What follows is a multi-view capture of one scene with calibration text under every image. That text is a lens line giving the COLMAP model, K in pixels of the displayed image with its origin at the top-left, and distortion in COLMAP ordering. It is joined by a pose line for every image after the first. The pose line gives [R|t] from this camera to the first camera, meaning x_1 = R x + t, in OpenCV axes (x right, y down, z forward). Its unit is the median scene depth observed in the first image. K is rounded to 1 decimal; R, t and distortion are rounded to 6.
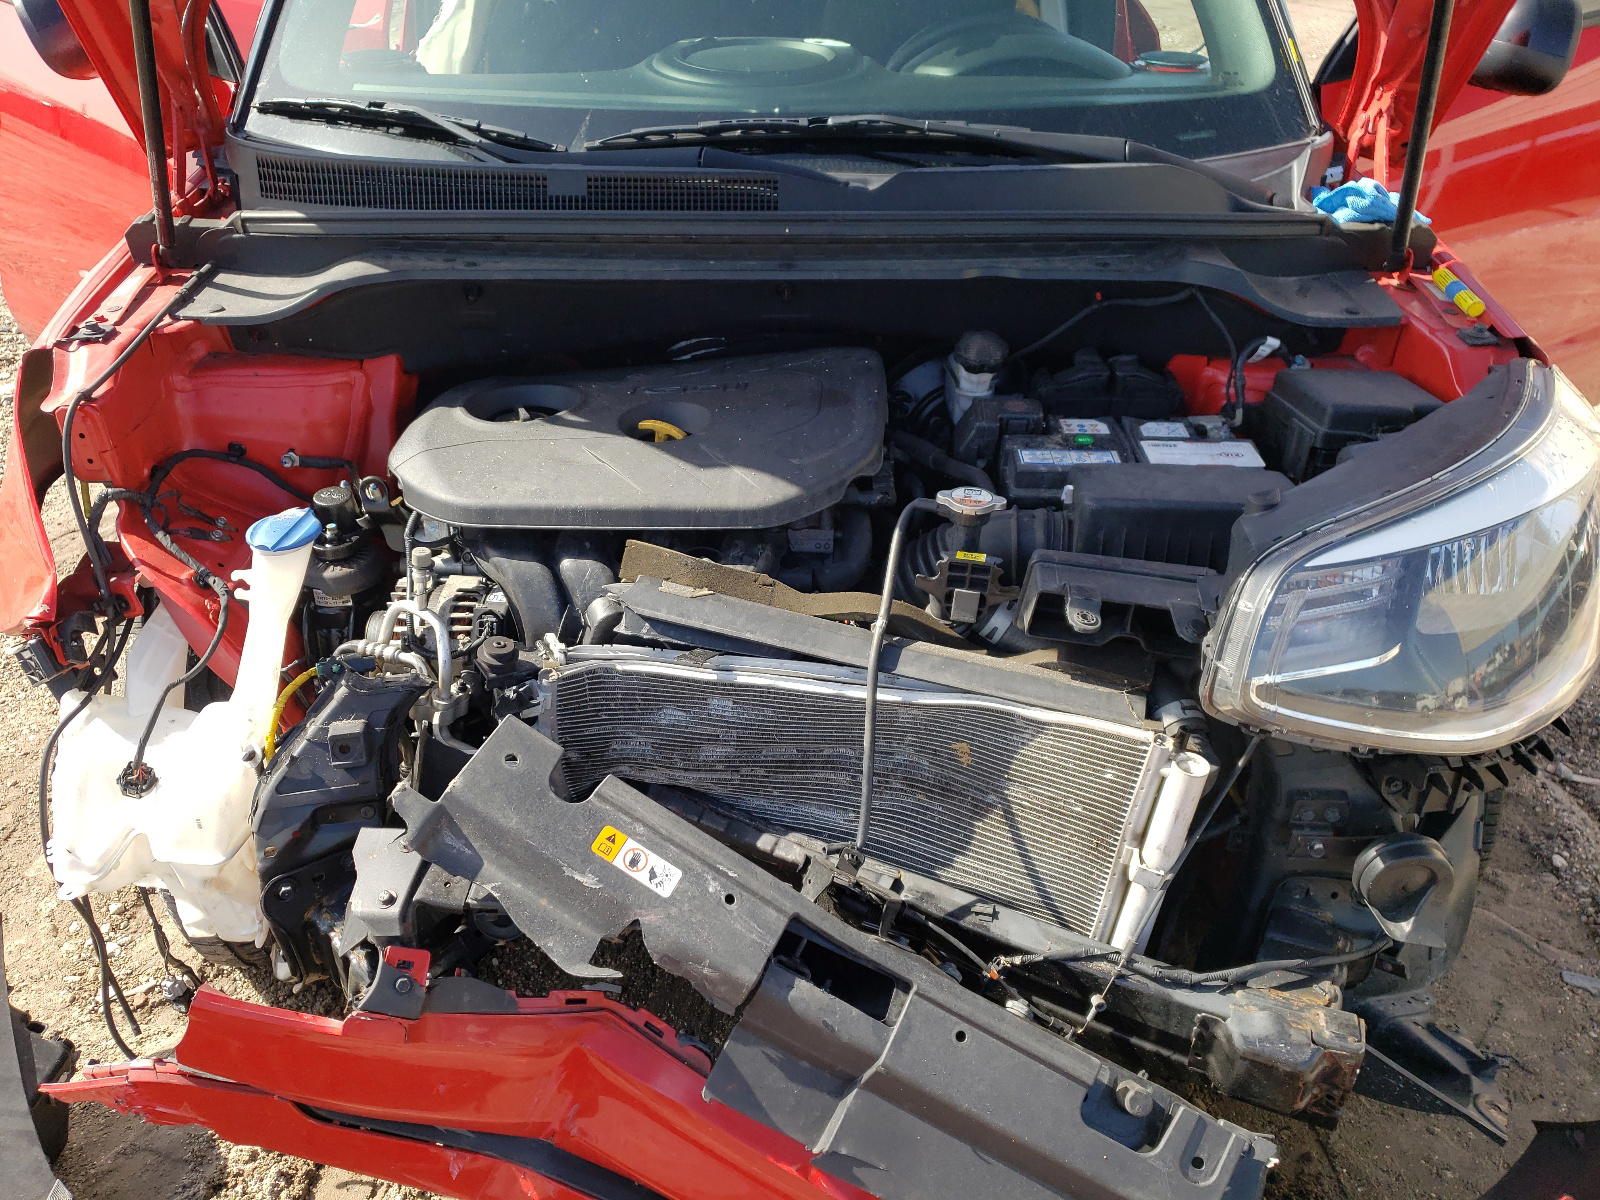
lens RADIAL K [[1179.4, 0, 791.1], [0, 1179.4, 591.5], [0, 0, 1]] dist [-0.001709, -0.001827]
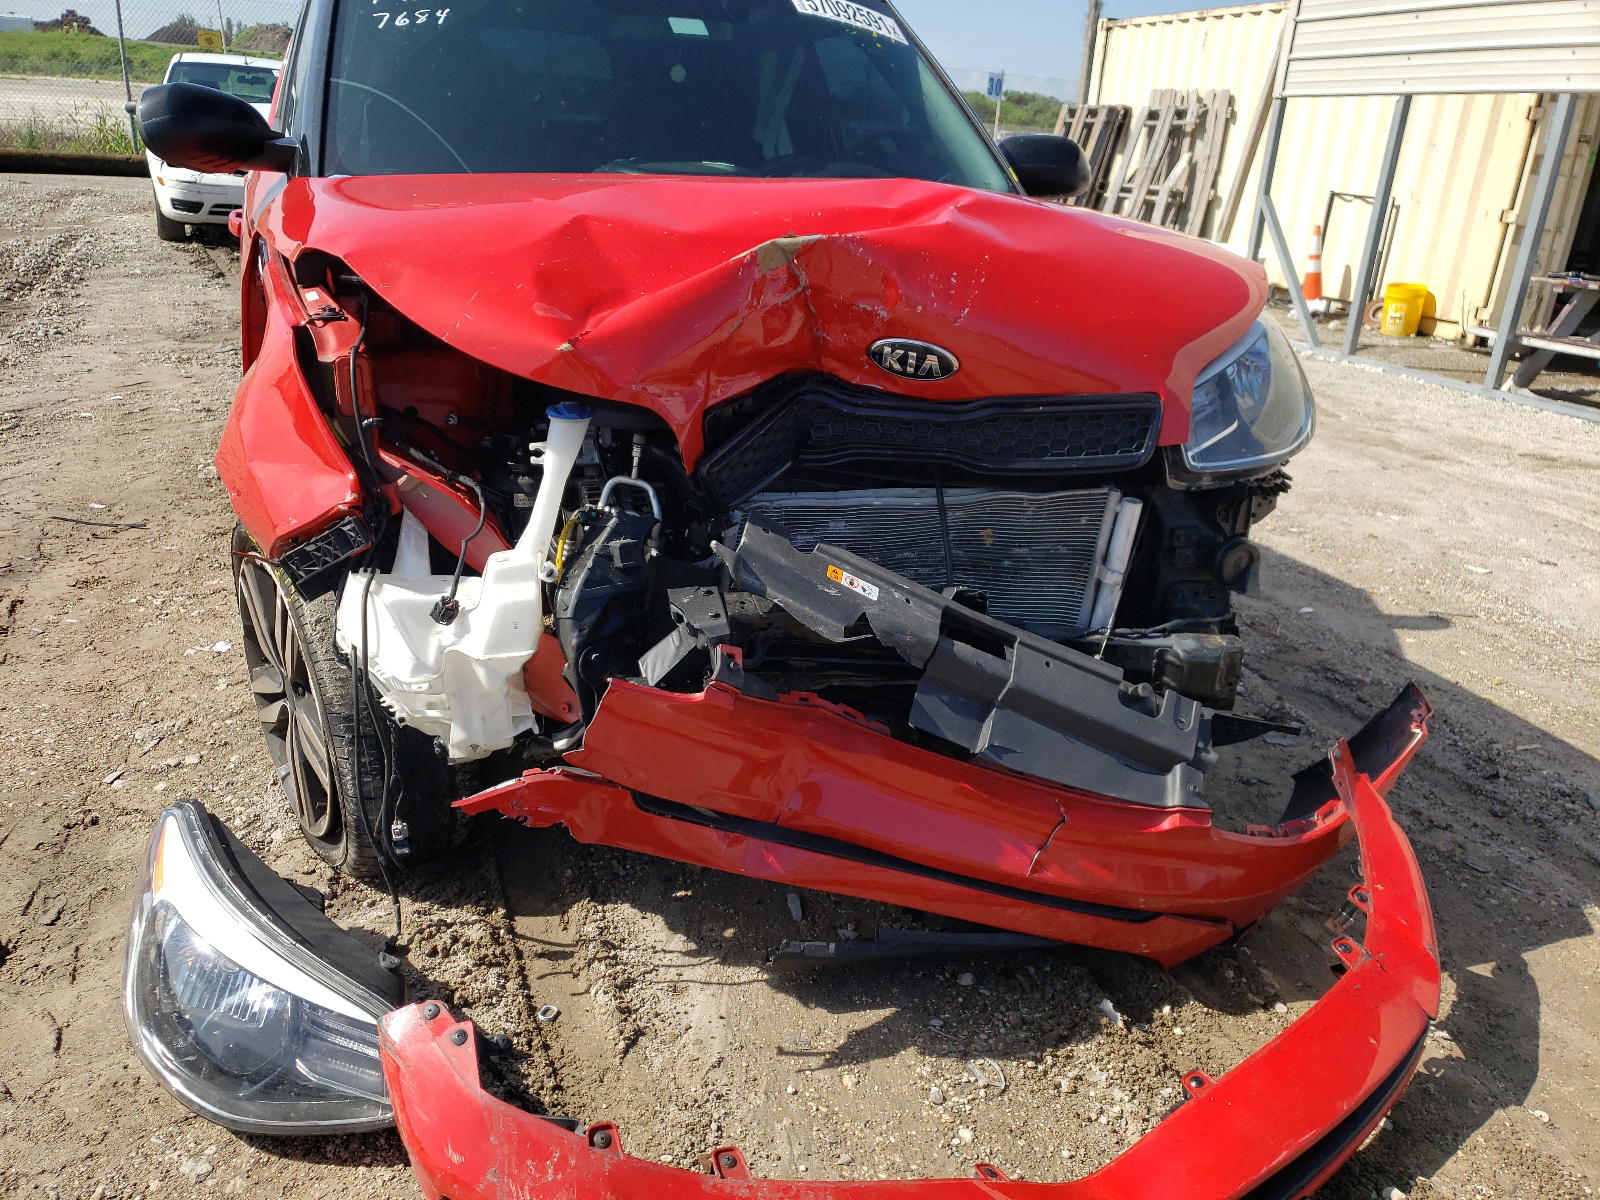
lens RADIAL K [[1179.4, 0, 806.6], [0, 1179.4, 608.2], [0, 0, 1]] dist [-0.001709, -0.001827]
pose [[0.936867, -0.099595, 0.335203, -0.735839], [0.141545, 0.984551, -0.103077, 0.421495], [-0.319758, 0.144015, 0.936490, -0.484278]]
